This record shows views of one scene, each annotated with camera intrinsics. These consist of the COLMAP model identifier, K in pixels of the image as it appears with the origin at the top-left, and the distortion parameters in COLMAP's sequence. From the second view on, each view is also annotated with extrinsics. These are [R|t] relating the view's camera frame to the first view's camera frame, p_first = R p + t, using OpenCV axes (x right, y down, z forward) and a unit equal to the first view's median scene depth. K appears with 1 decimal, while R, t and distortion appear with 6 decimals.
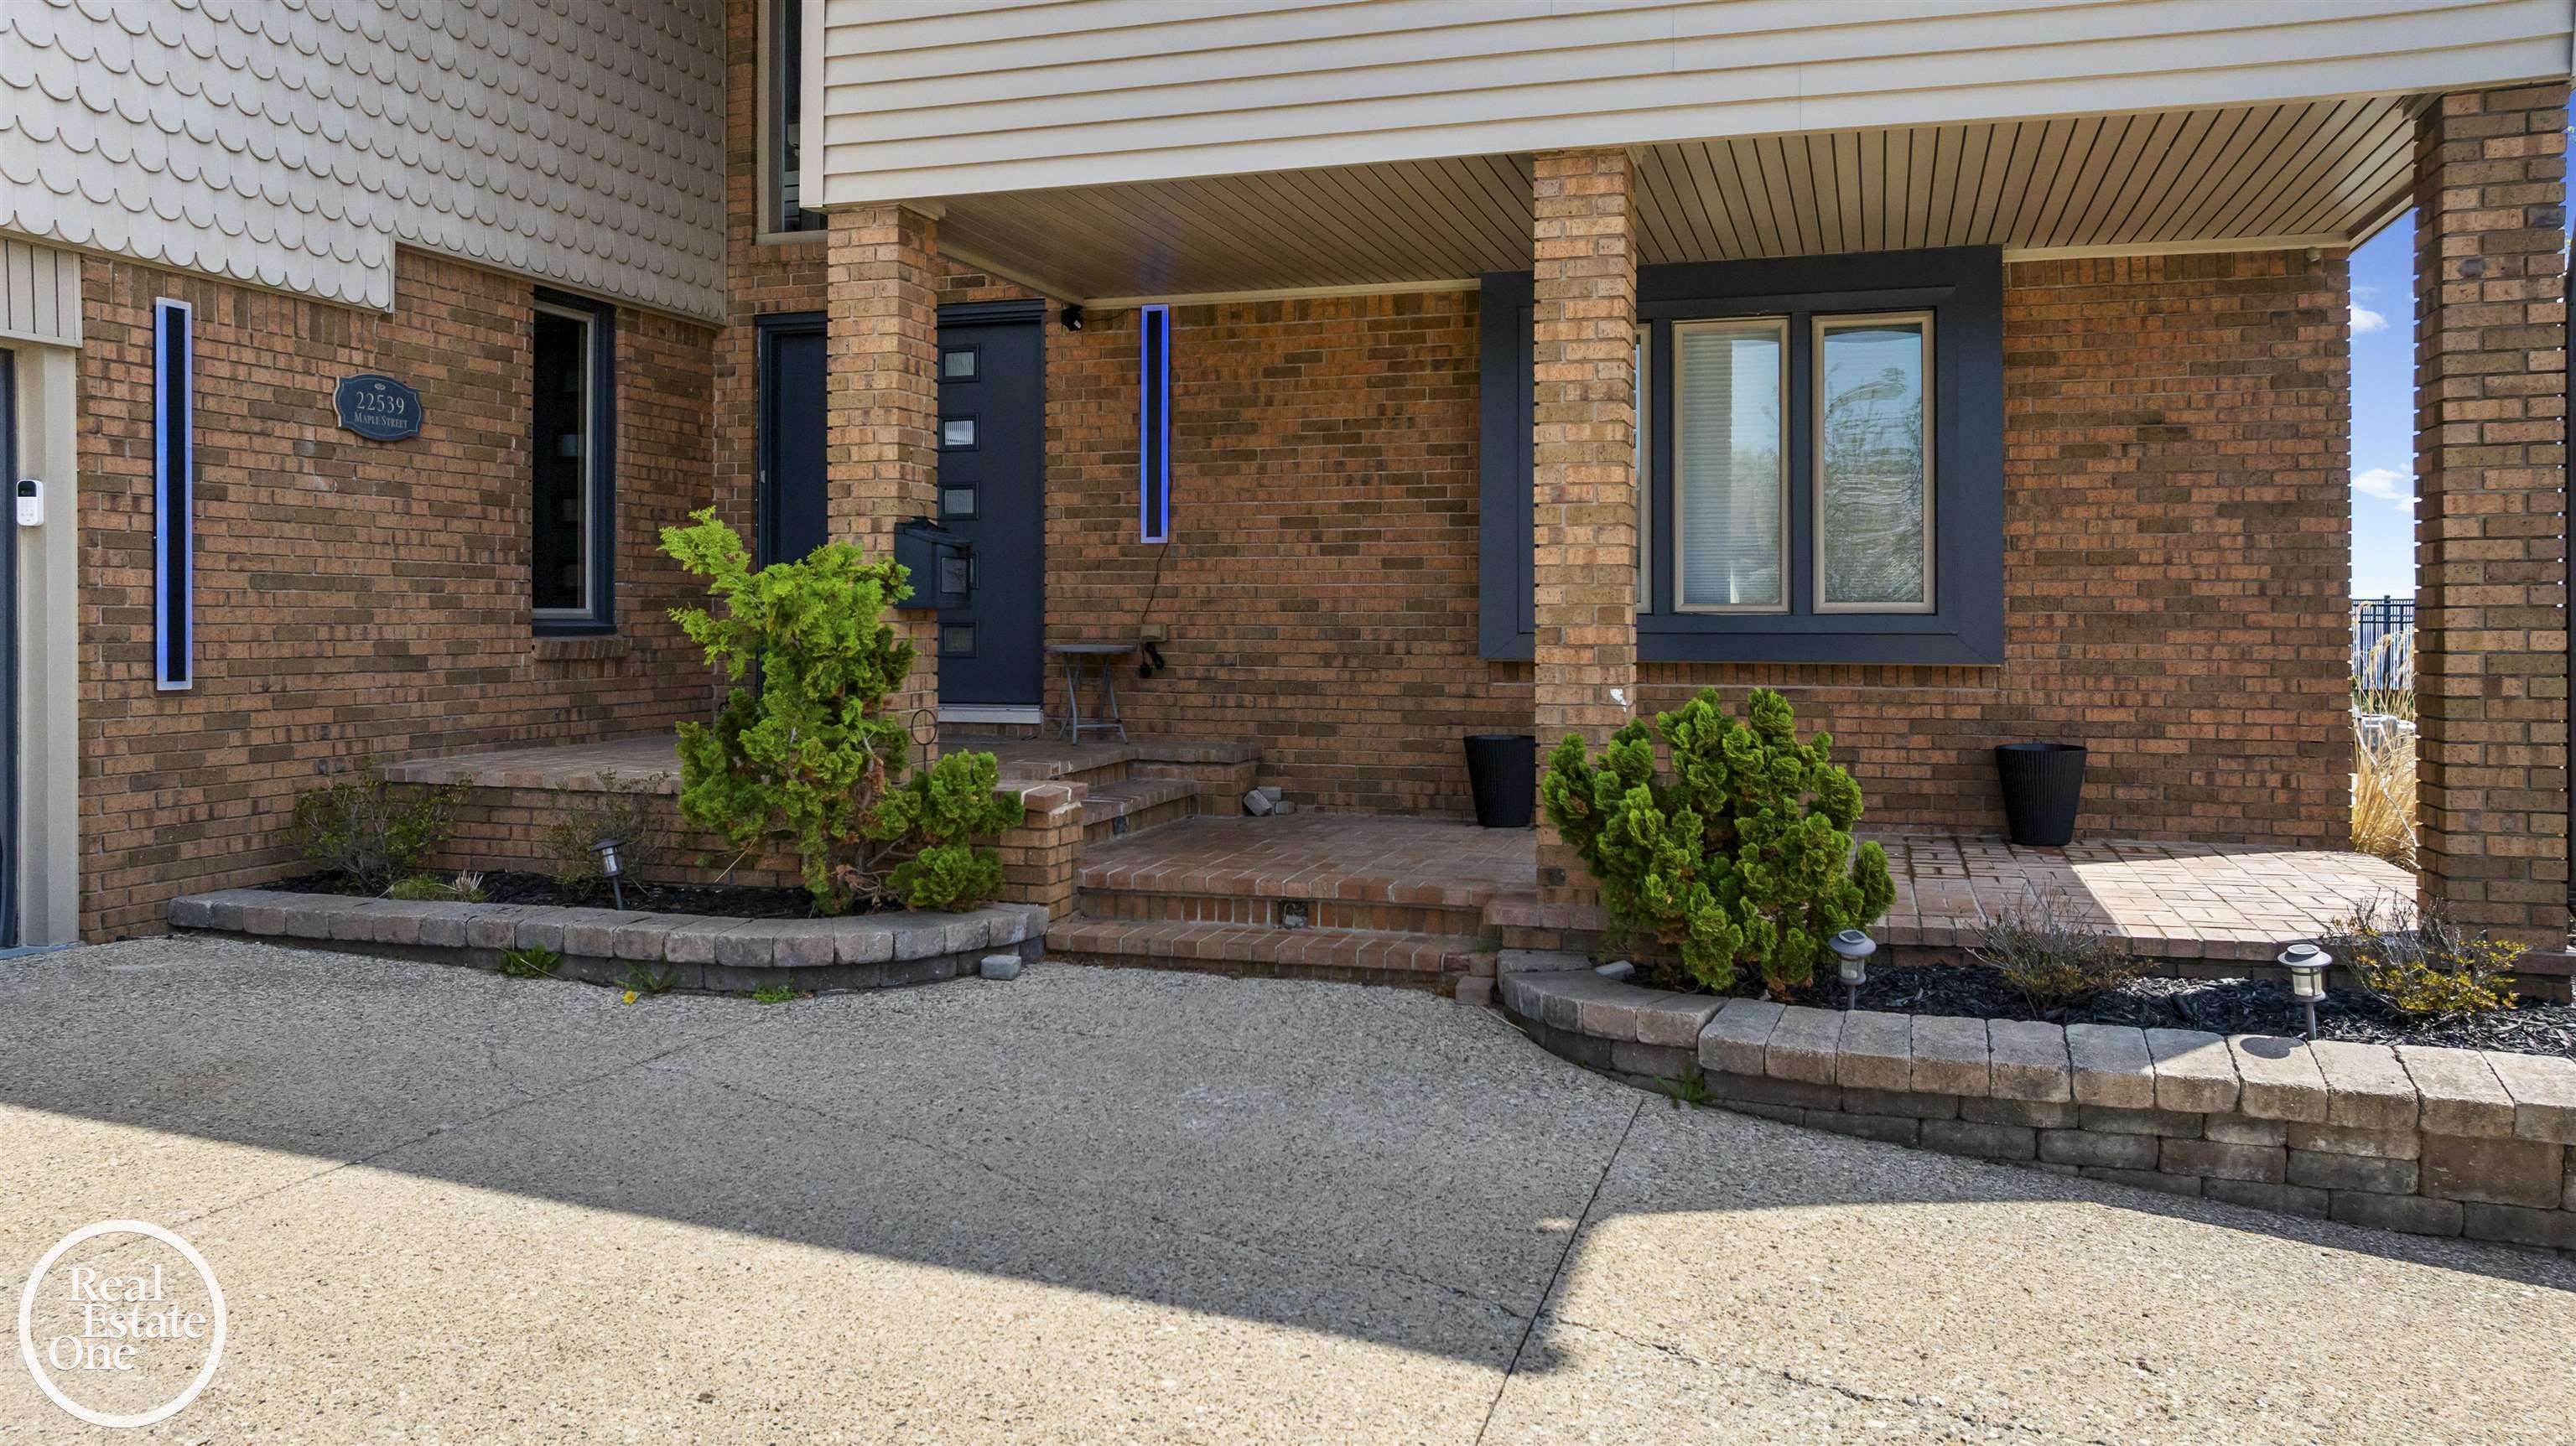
lens RADIAL K [[1864.3, 0, 1294.8], [0, 1864.3, 639.4], [0, 0, 1]] dist [-0.021511, -0.003613]
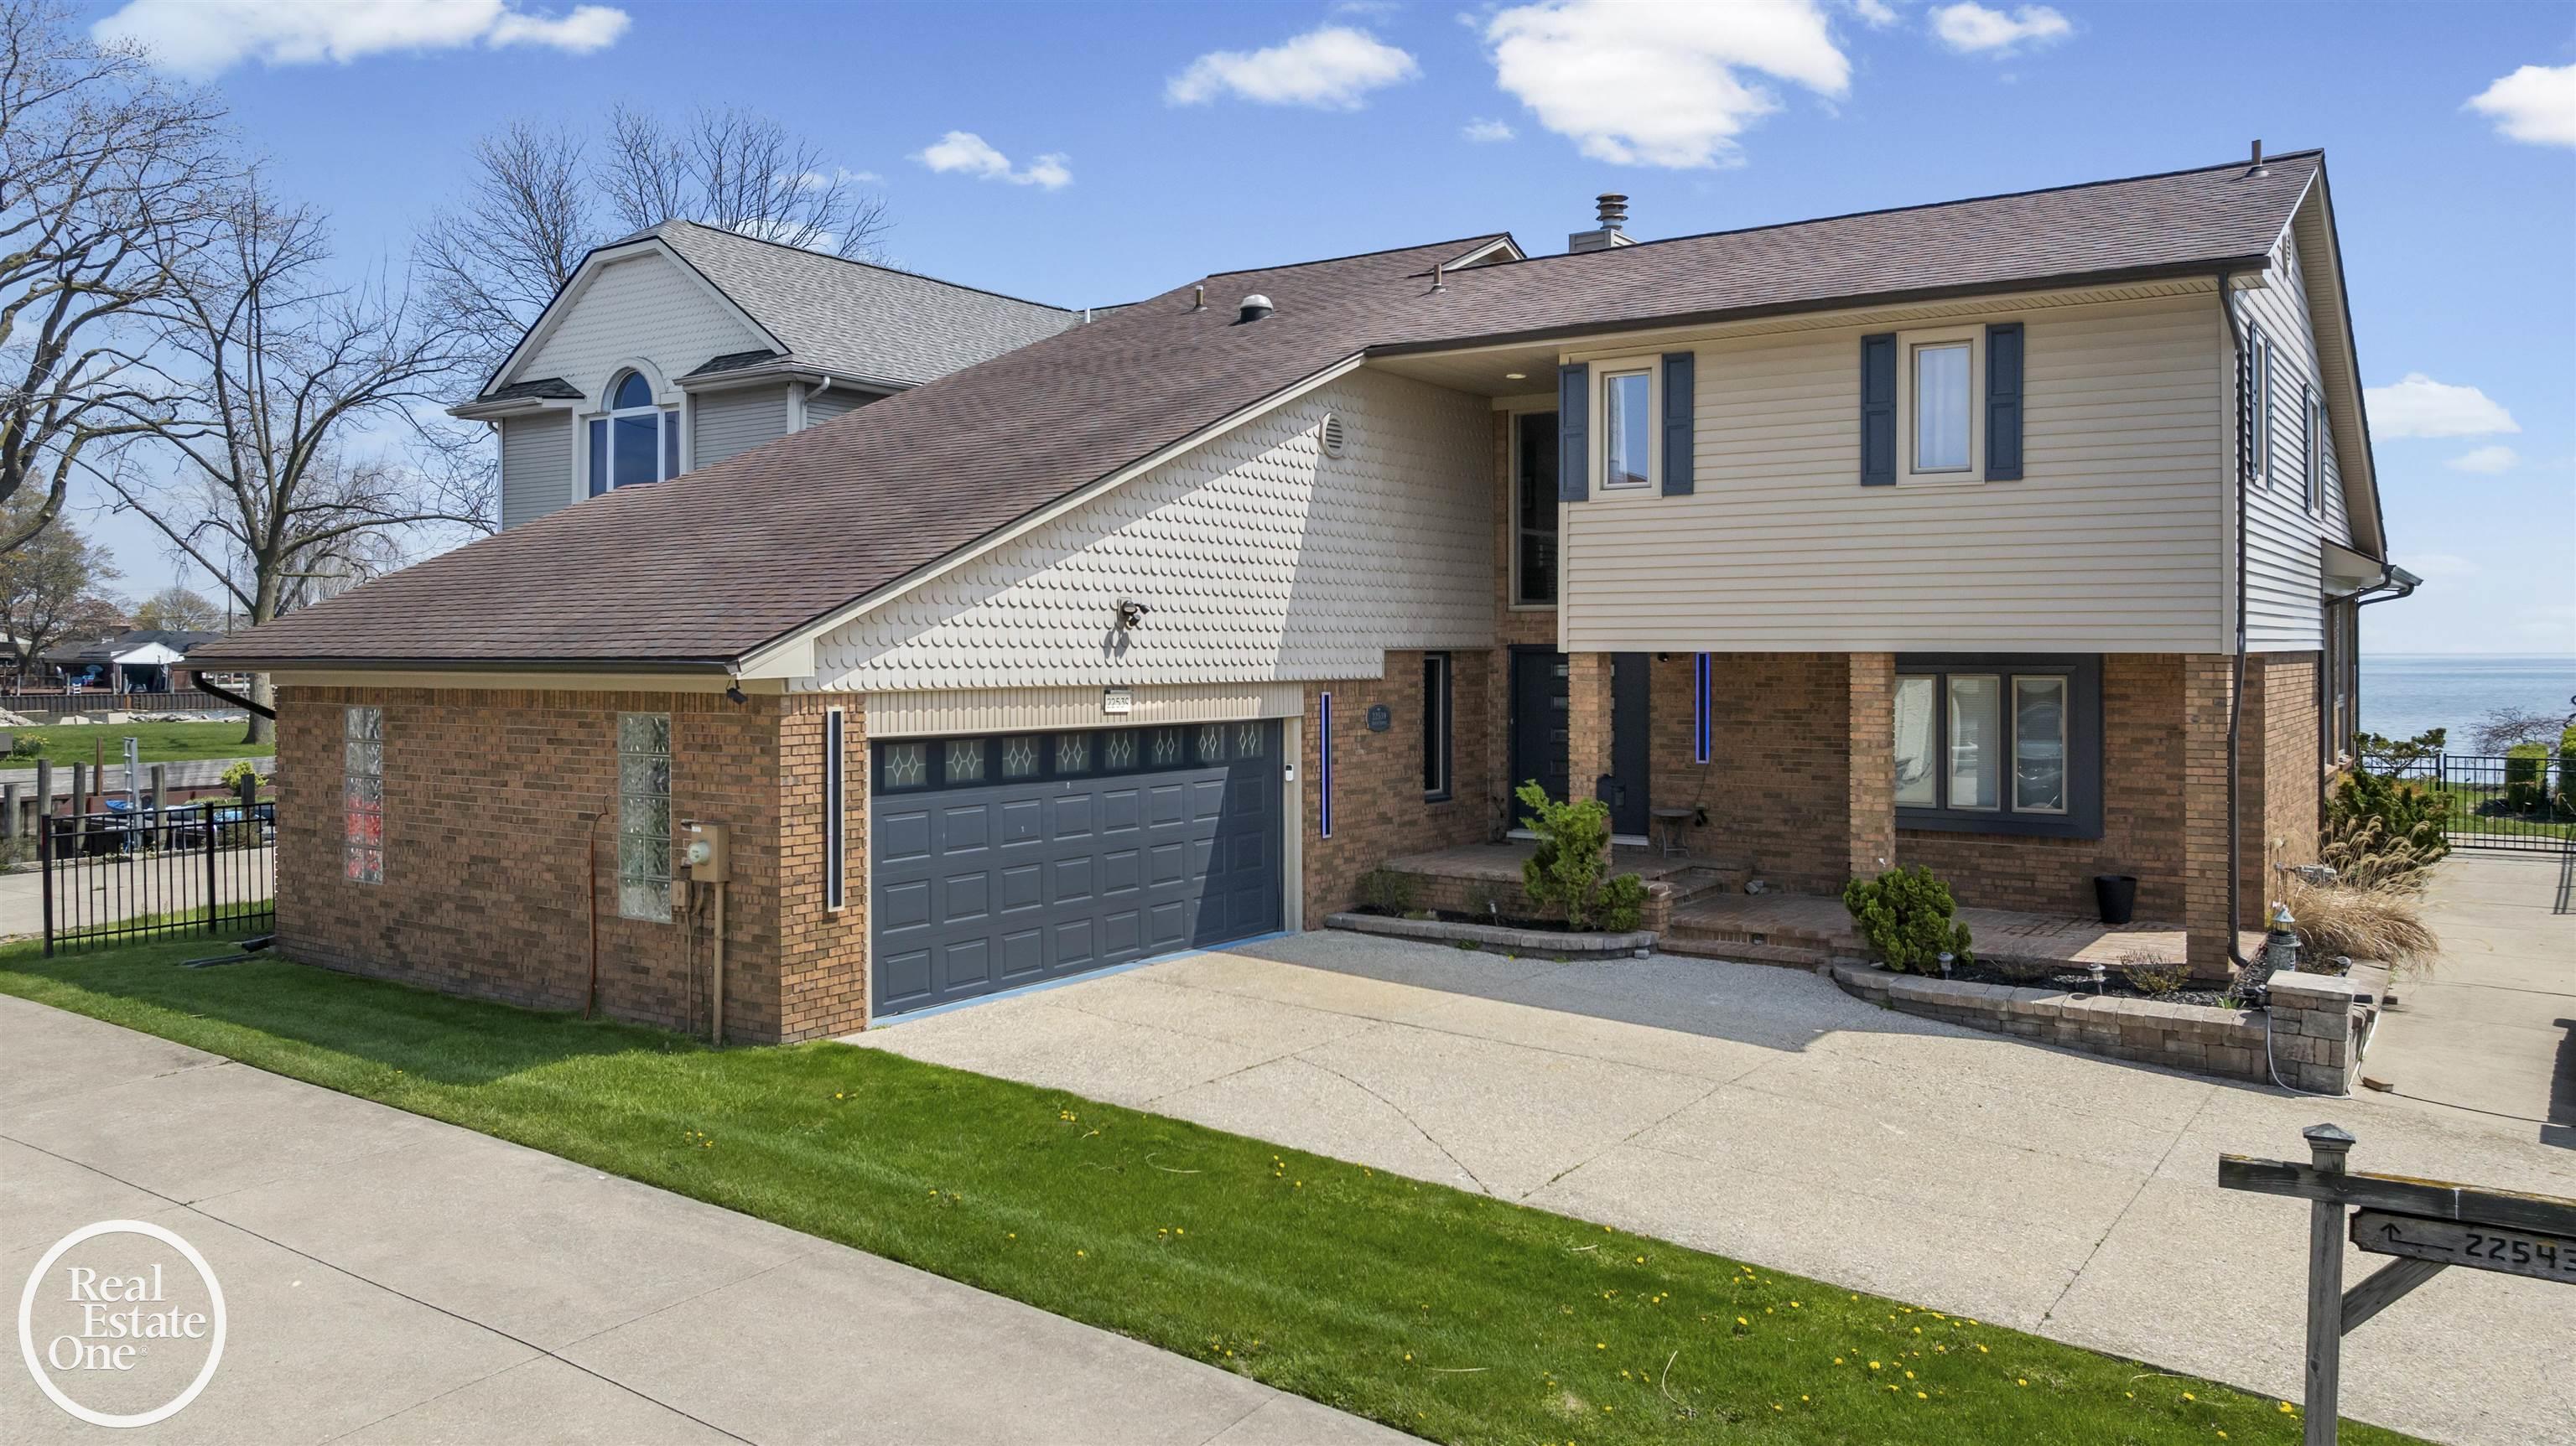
lens RADIAL K [[1841.2, 0, 1235.9], [0, 1841.2, 646.9], [0, 0, 1]] dist [-0.045525, -0.003778]
pose [[0.946599, -0.003317, -0.322396, 0.117736], [-0.000131, 0.999943, -0.010675, -0.198780], [0.322413, 0.010147, 0.946545, -1.414258]]
